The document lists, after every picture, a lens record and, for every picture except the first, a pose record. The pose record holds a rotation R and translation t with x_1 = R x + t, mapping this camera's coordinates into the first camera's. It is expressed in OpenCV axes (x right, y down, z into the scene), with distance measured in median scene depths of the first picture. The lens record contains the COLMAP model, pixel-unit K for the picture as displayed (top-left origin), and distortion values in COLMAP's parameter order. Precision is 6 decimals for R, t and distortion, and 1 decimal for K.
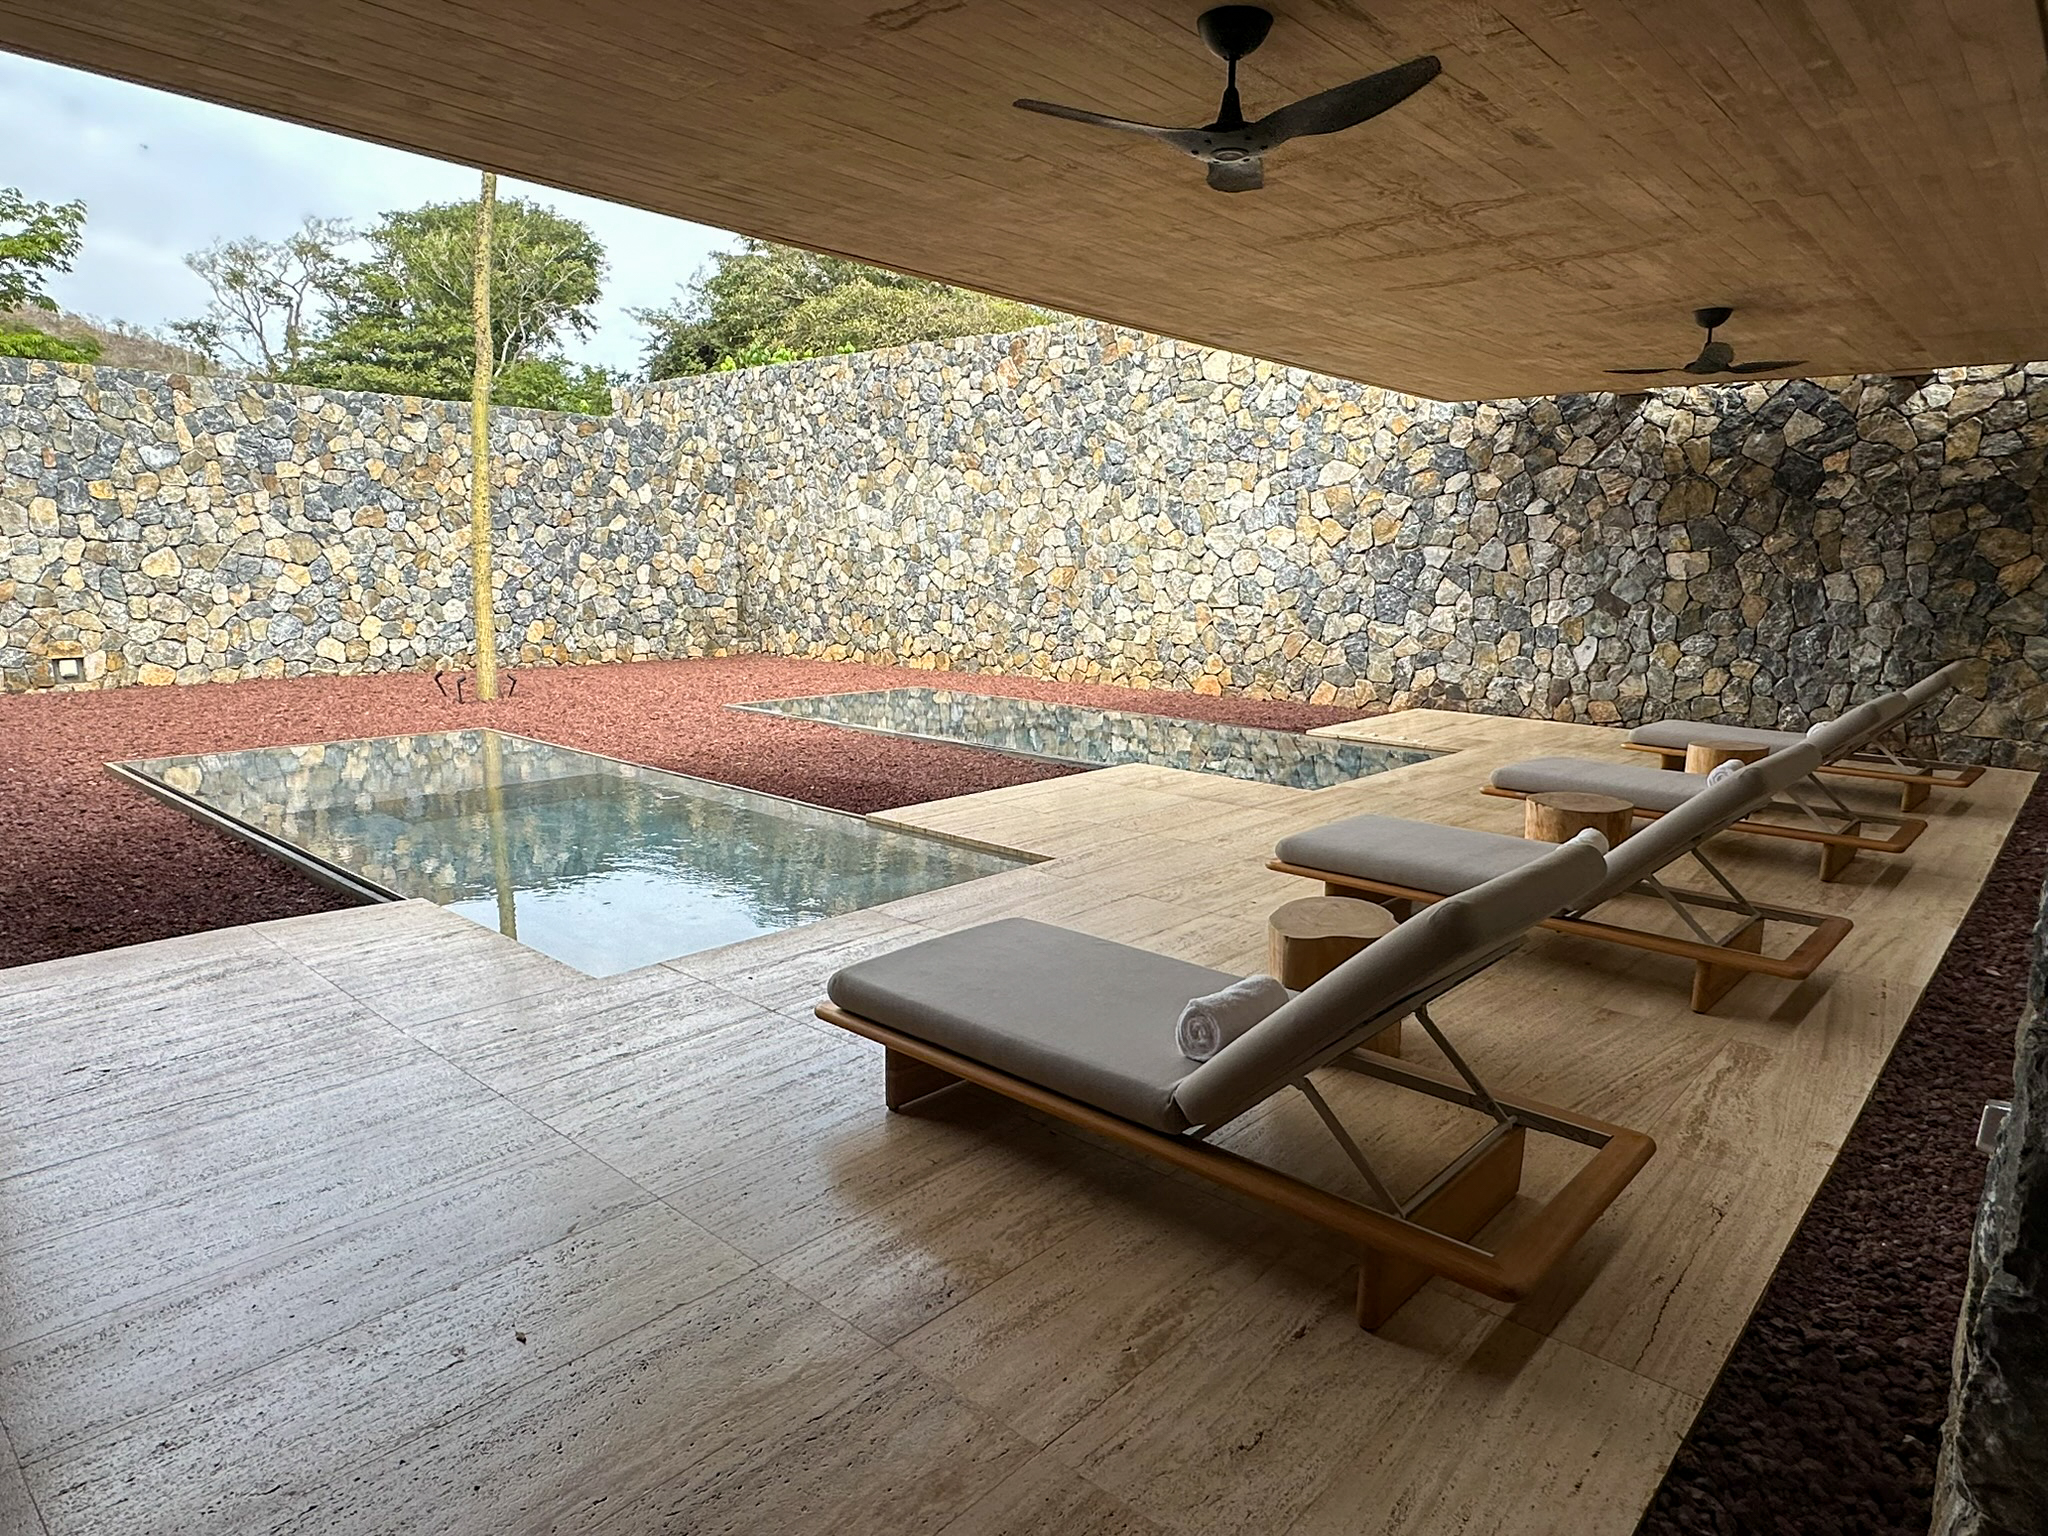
lens RADIAL K [[1226.0, 0, 1022.9], [0, 1226.0, 773.7], [0, 0, 1]] dist [0.001010, -0.000416]
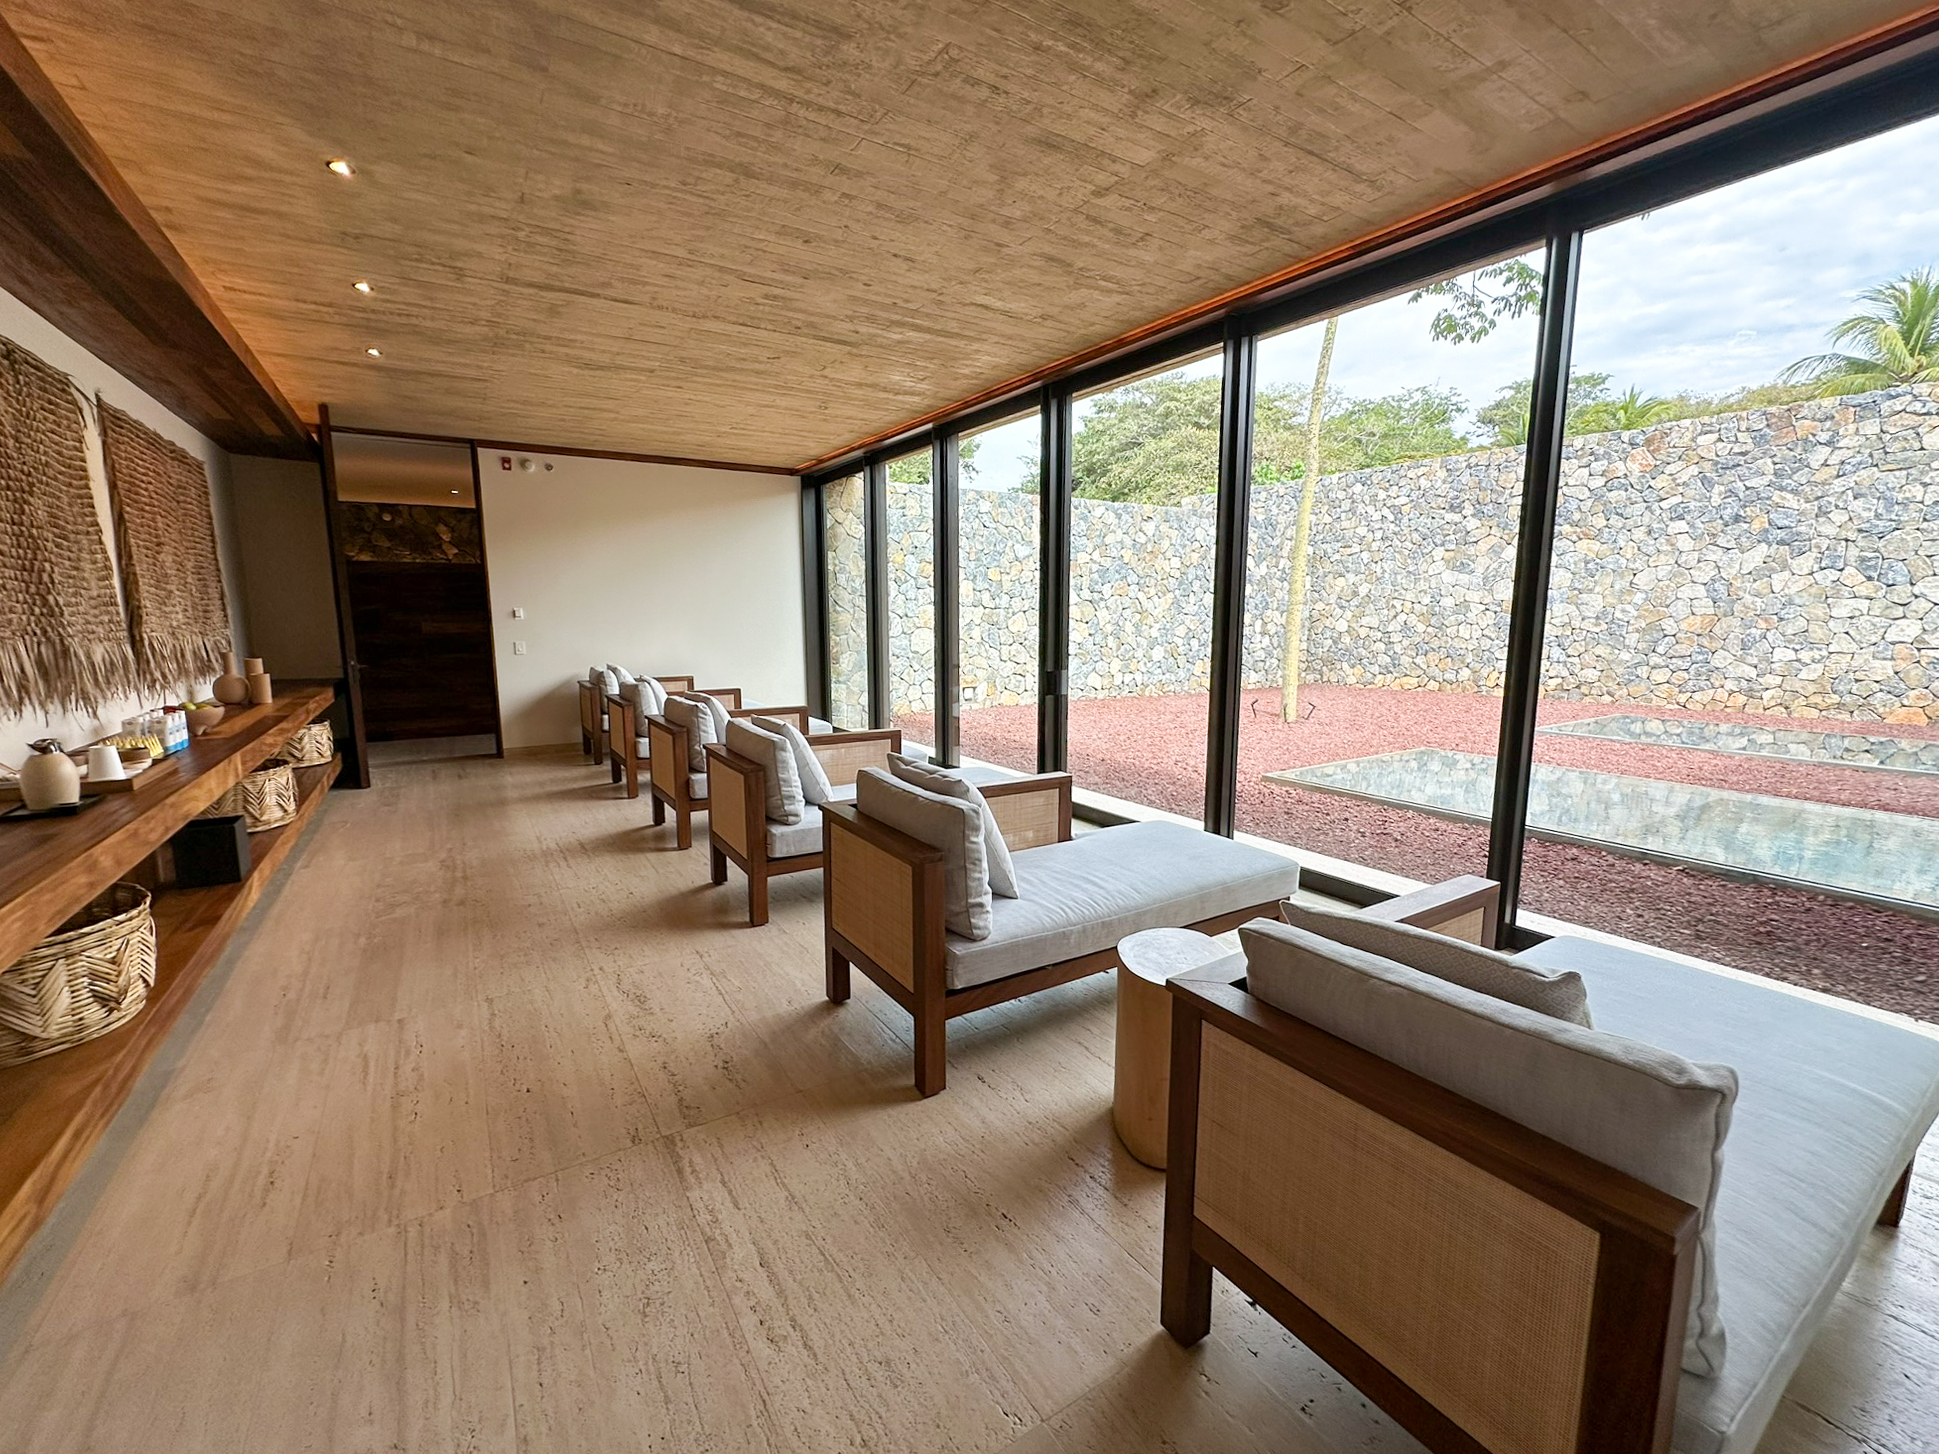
lens RADIAL K [[803.8, 0, 966.1], [0, 803.8, 723.0], [0, 0, 1]] dist [0.001131, -0.000013]
pose [[0.965830, 0.017936, -0.258555, -0.449391], [-0.028336, 0.998930, -0.036553, -0.012597], [0.257623, 0.042630, 0.965305, 0.050063]]
